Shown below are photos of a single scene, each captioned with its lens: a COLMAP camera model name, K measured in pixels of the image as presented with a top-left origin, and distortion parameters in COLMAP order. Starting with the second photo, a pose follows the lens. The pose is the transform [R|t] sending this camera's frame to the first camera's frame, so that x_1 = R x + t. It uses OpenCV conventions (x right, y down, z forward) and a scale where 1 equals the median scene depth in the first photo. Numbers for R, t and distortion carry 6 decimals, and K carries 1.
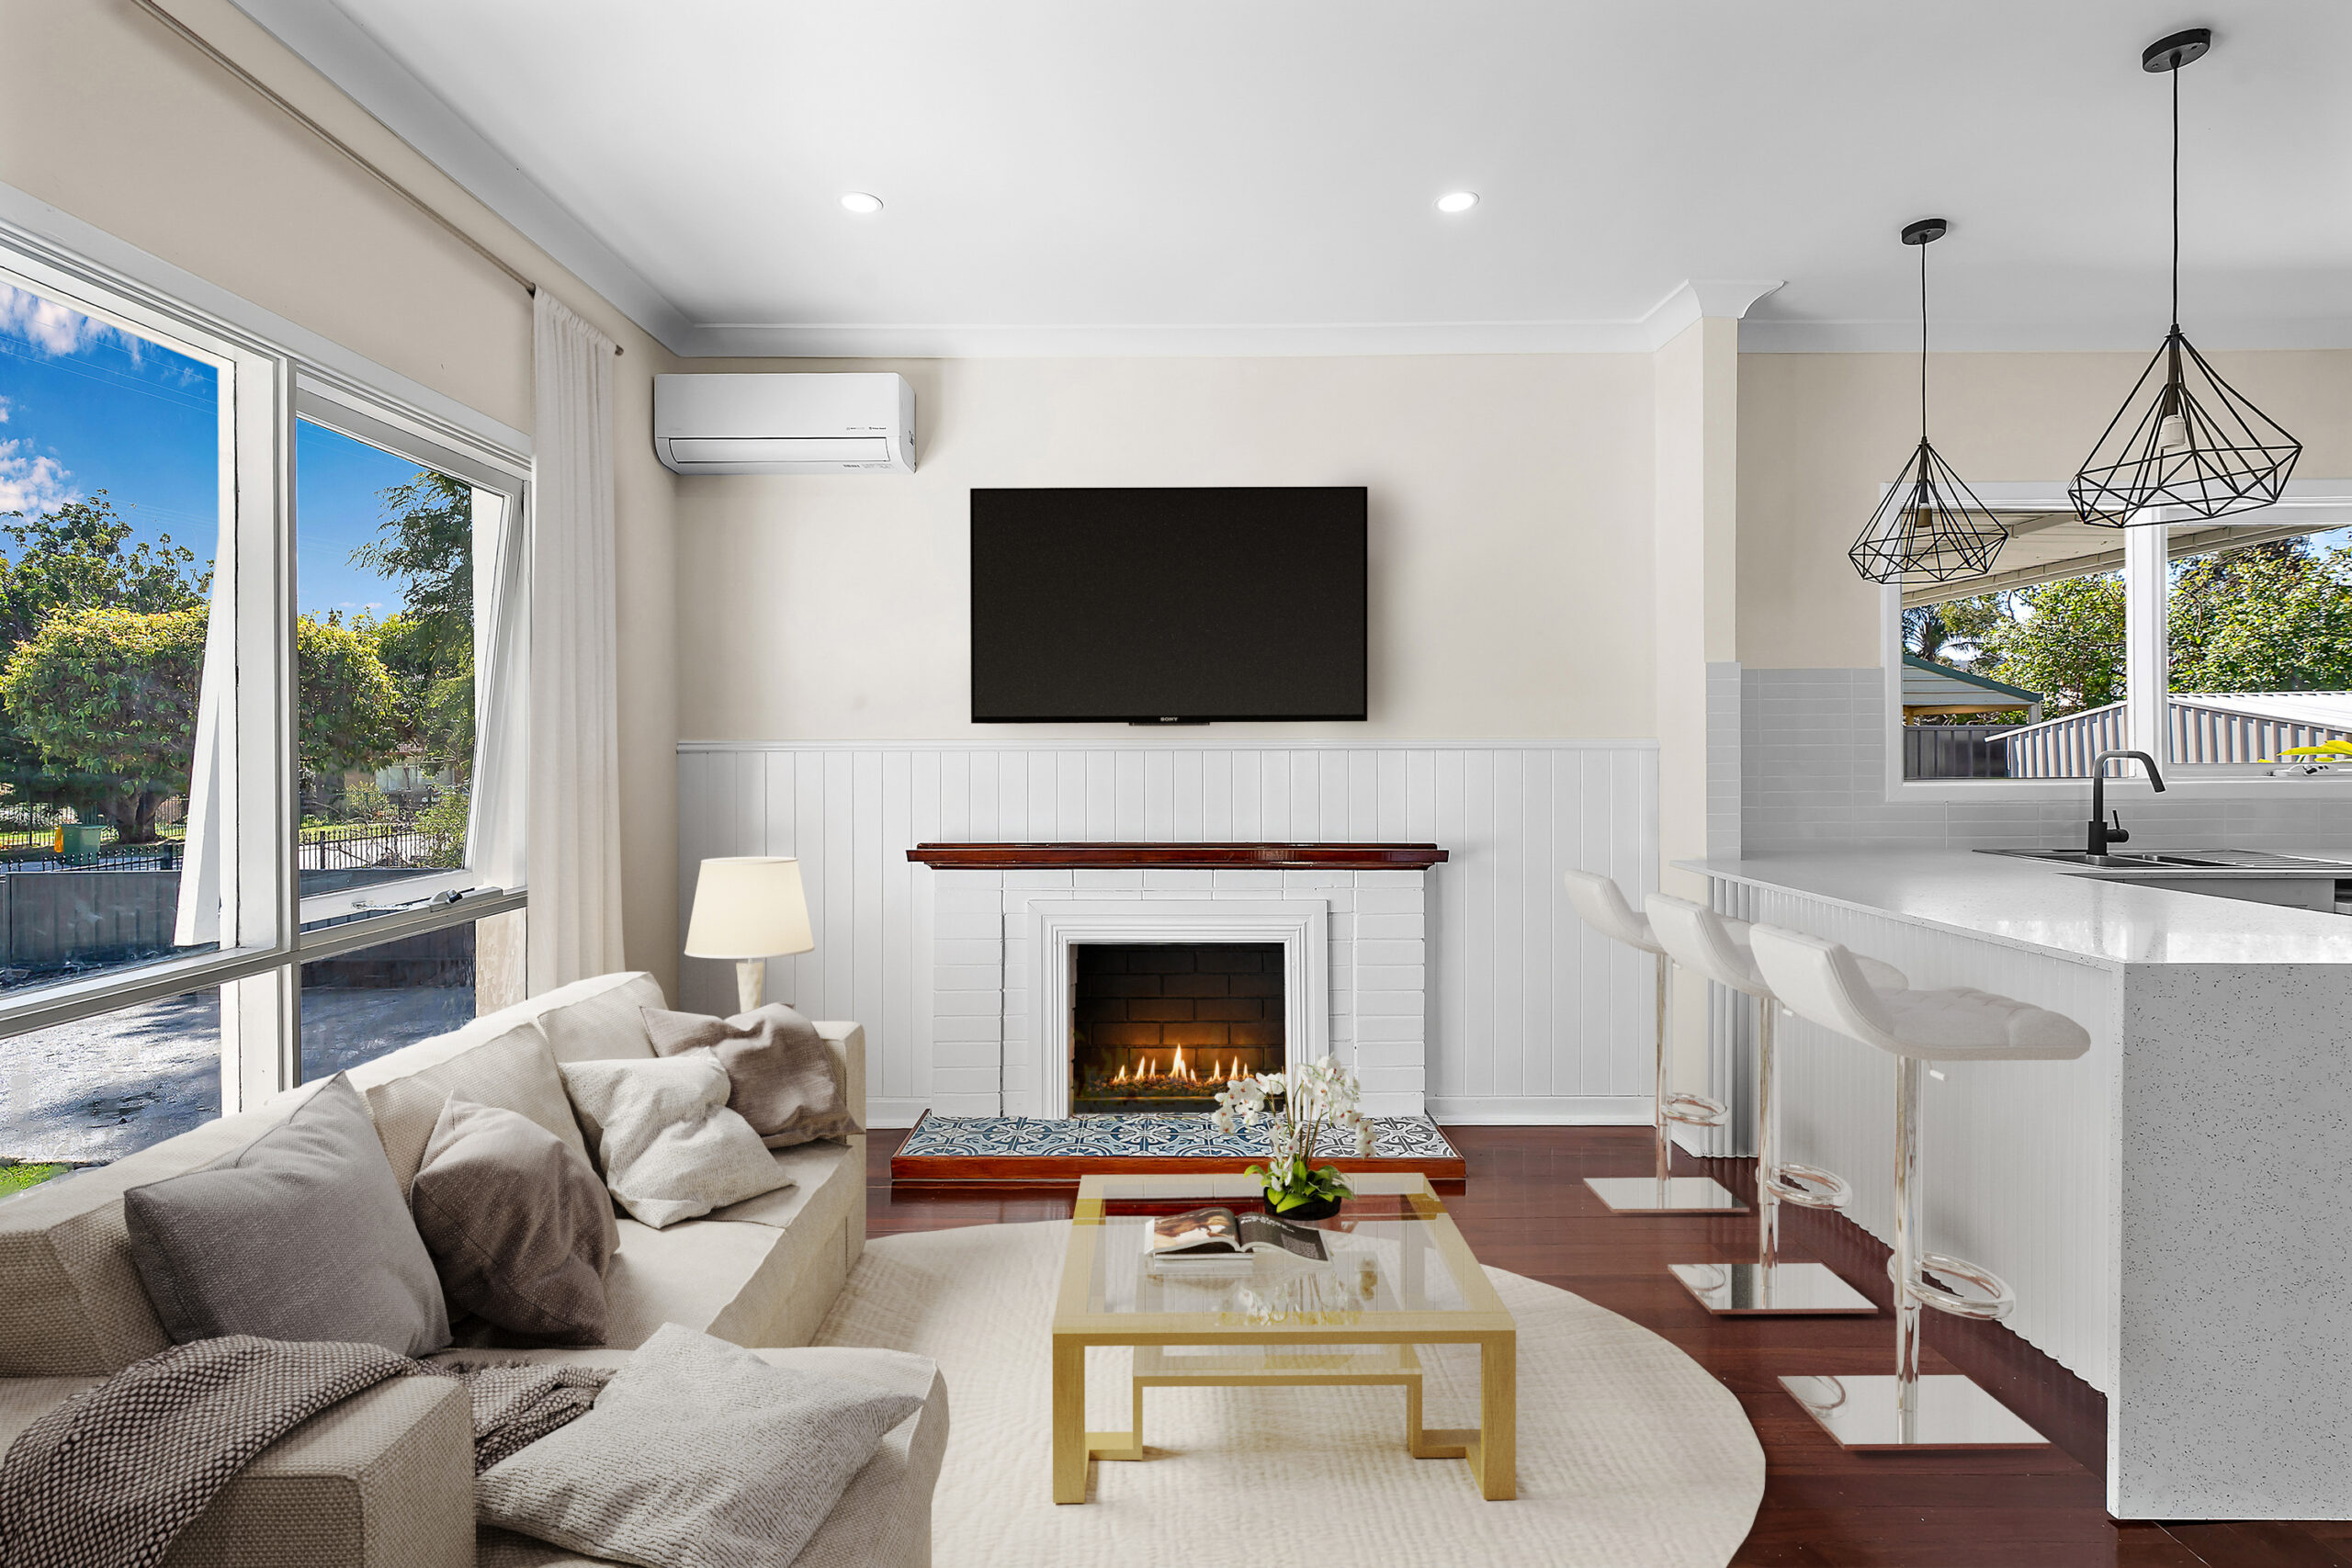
lens RADIAL K [[1075.5, 0, 1171.8], [0, 1075.5, 754.7], [0, 0, 1]] dist [-0.000038, 0.002017]
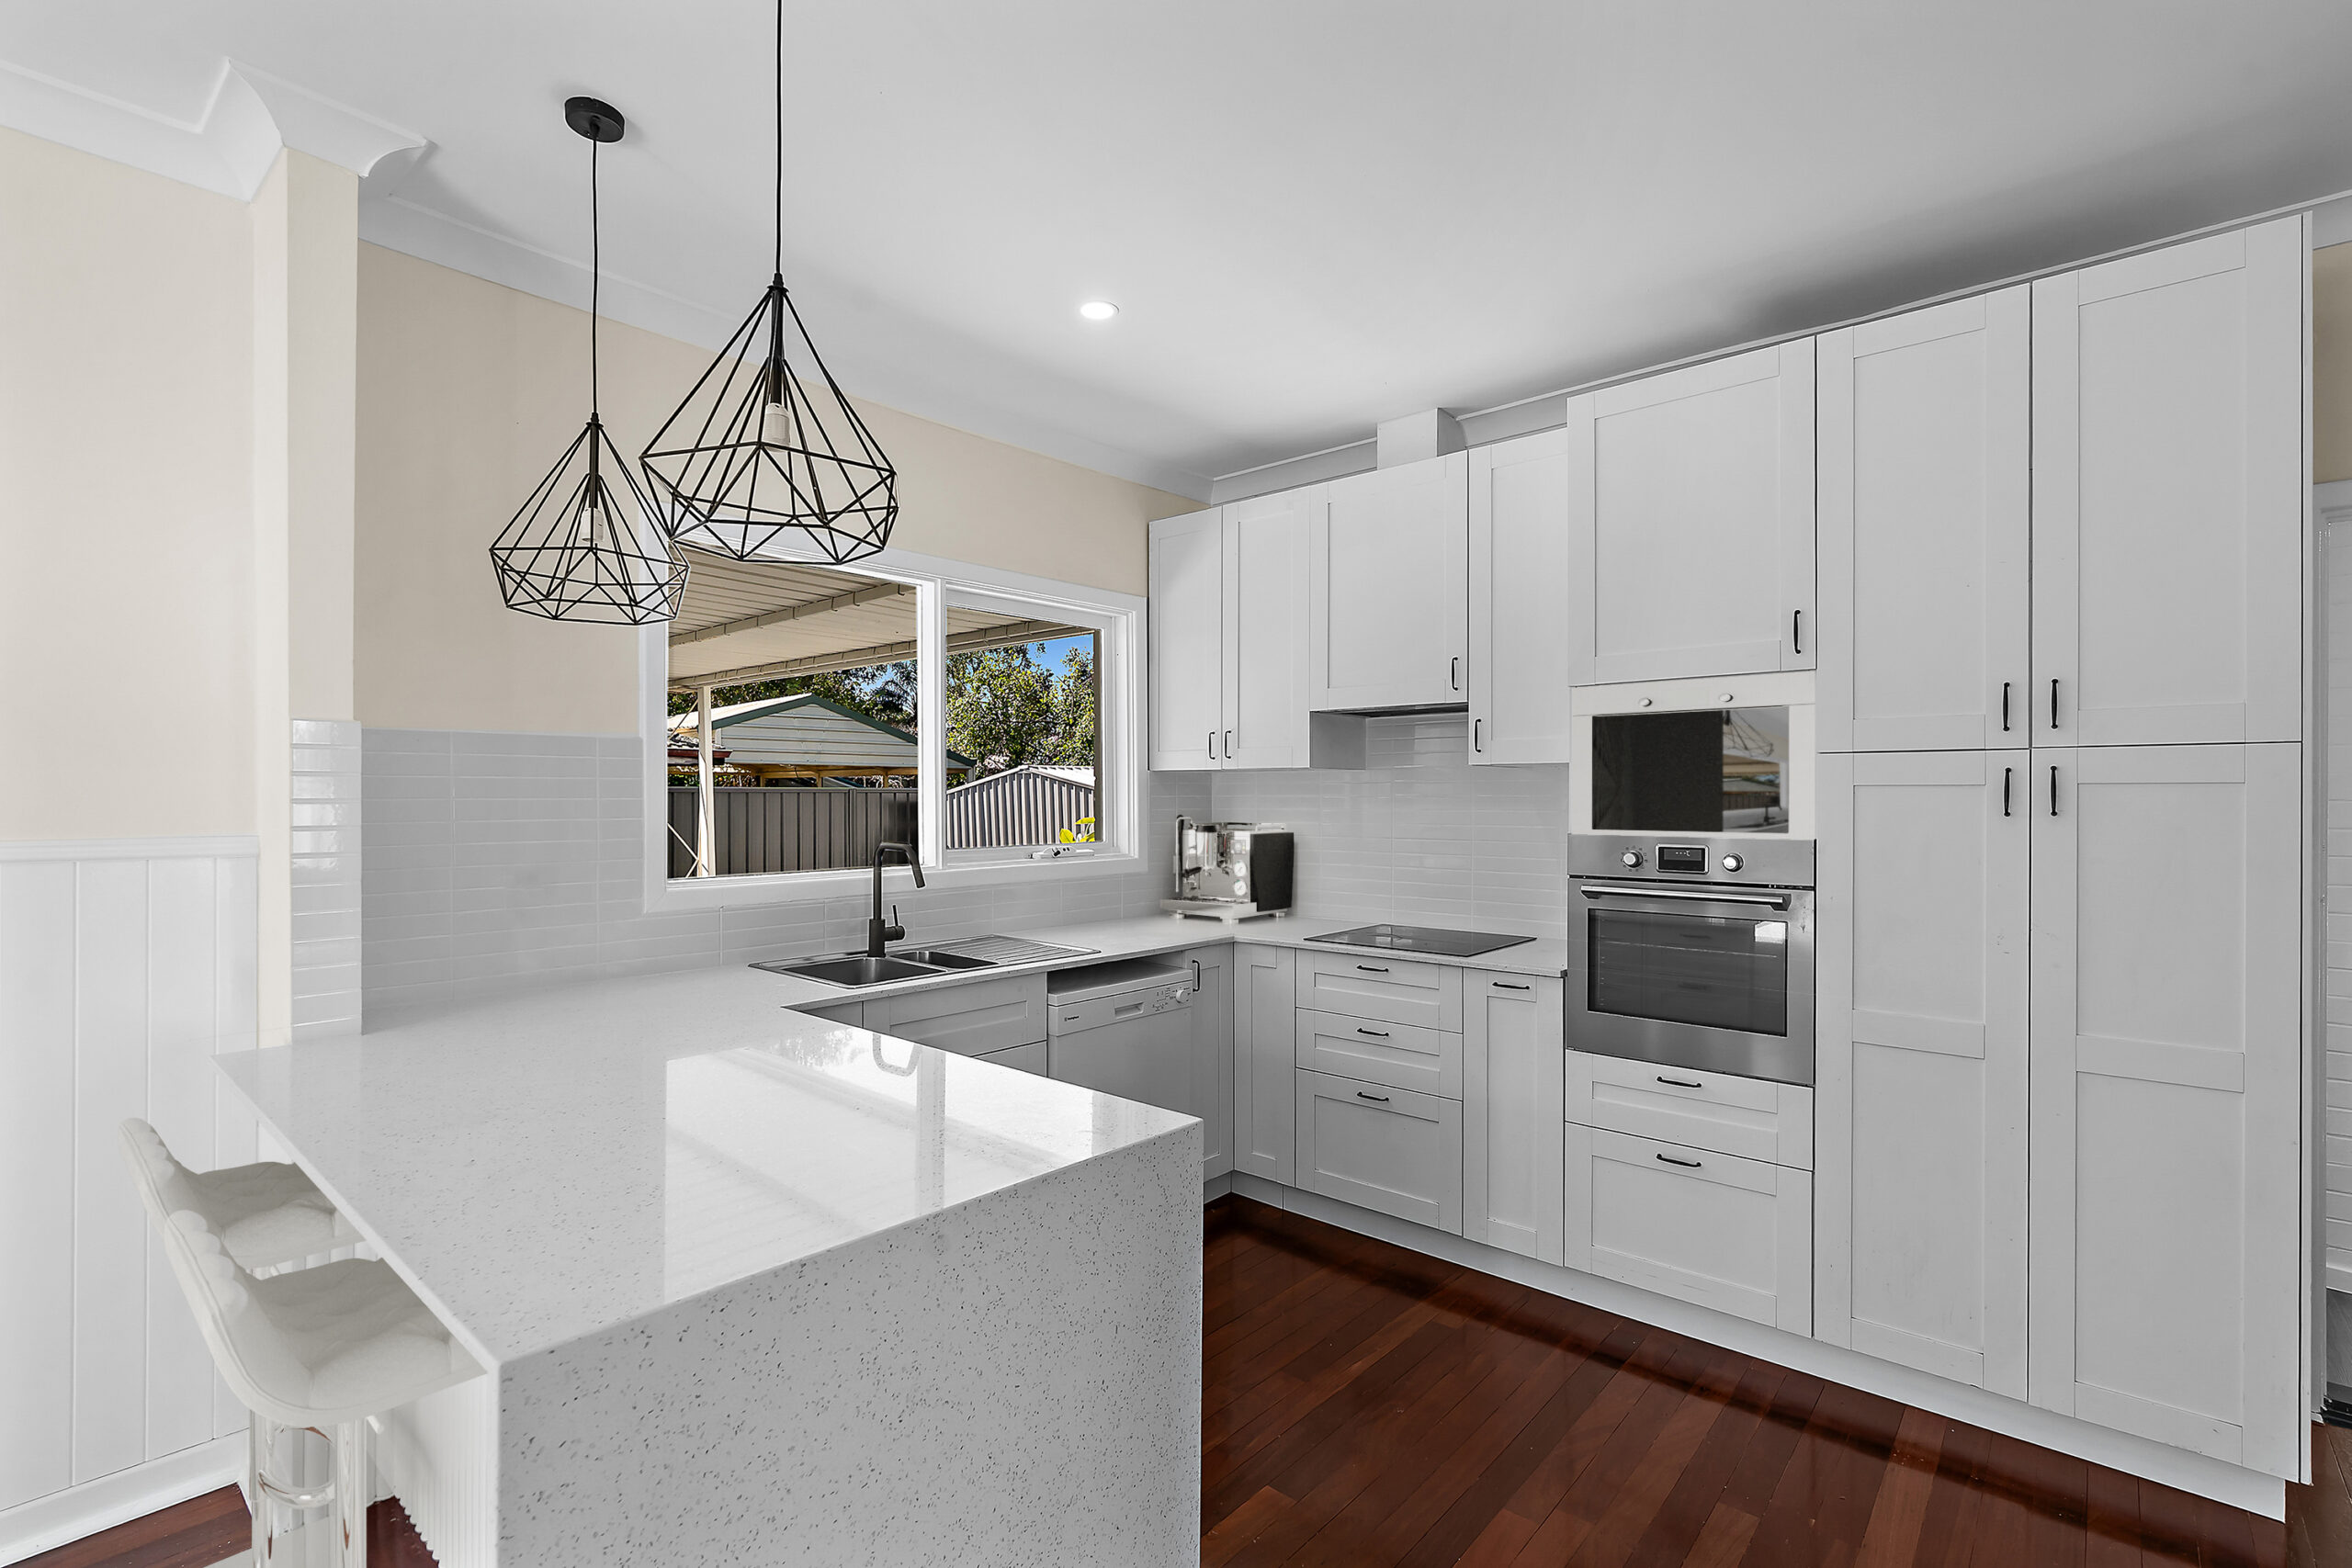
lens RADIAL K [[1067.7, 0, 1183.6], [0, 1067.7, 803.1], [0, 0, 1]] dist [-0.002163, -0.000200]
pose [[0.664187, -0.001571, 0.747565, 0.363424], [0.002711, 0.999996, -0.000307, -0.034842], [-0.747562, 0.002230, 0.664189, 0.213121]]
